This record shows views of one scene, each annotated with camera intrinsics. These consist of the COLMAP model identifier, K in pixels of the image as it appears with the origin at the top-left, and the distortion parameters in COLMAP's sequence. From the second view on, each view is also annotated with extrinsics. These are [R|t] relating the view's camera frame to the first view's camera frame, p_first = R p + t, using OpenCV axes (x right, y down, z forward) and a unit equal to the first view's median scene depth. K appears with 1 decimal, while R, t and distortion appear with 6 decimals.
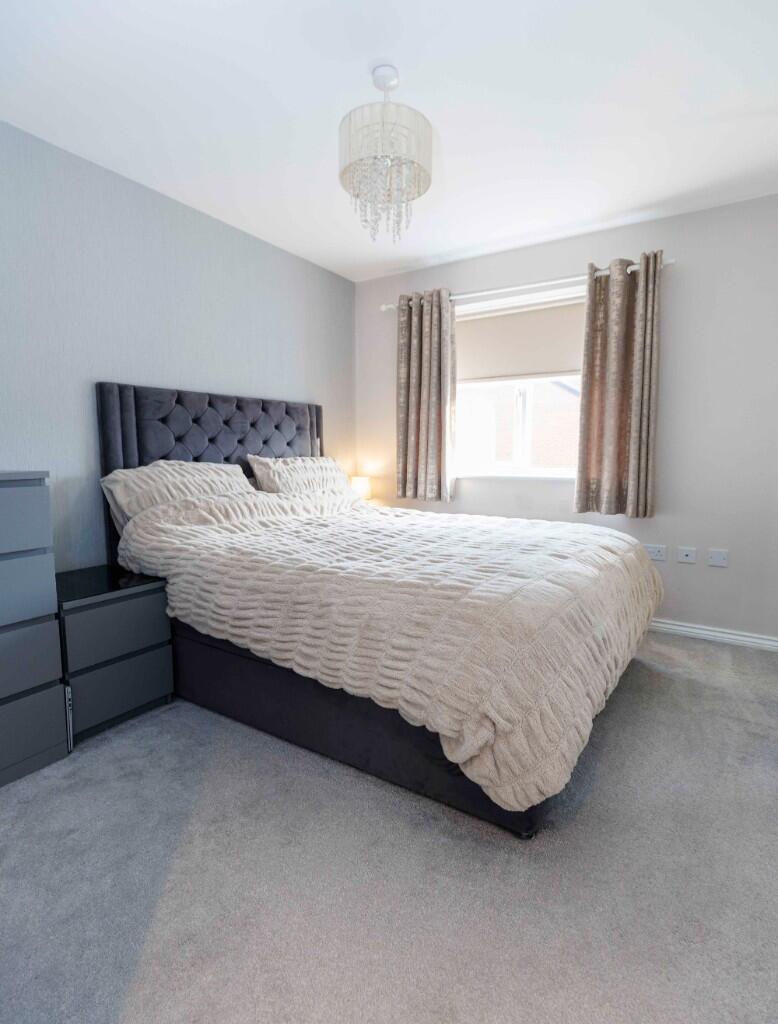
lens RADIAL K [[512.7, 0, 389.0], [0, 512.7, 512.0], [0, 0, 1]] dist [-0.000125, -0.000727]
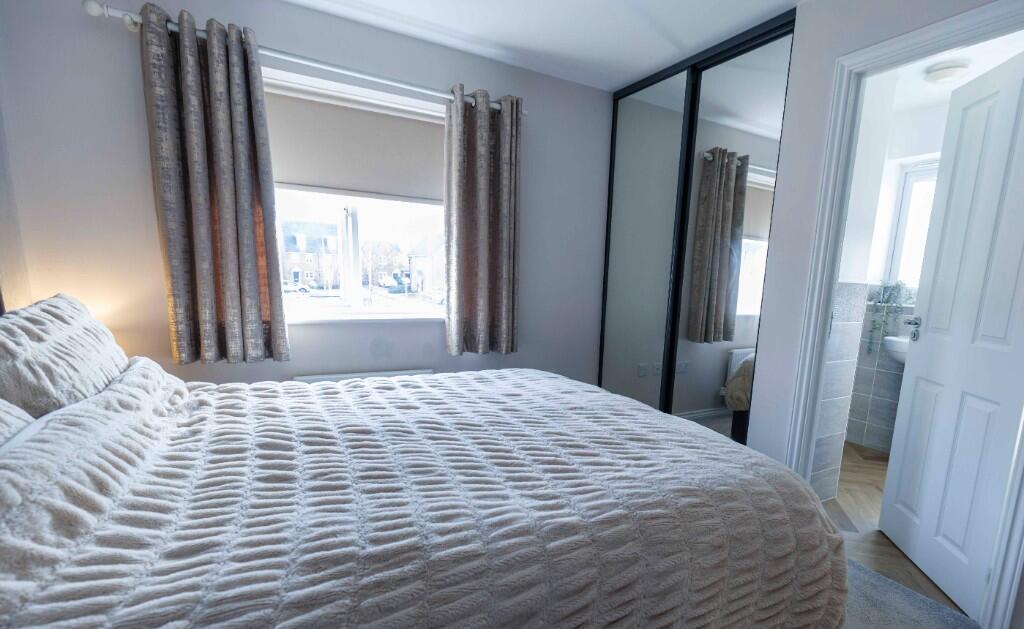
lens RADIAL K [[485.8, 0, 513.6], [0, 485.8, 353.7], [0, 0, 1]] dist [0.026374, -0.000004]
pose [[0.480638, -0.134067, 0.866610, -0.406004], [0.062647, 0.990969, 0.118560, -0.115162], [-0.874678, -0.002694, 0.484696, 0.526427]]
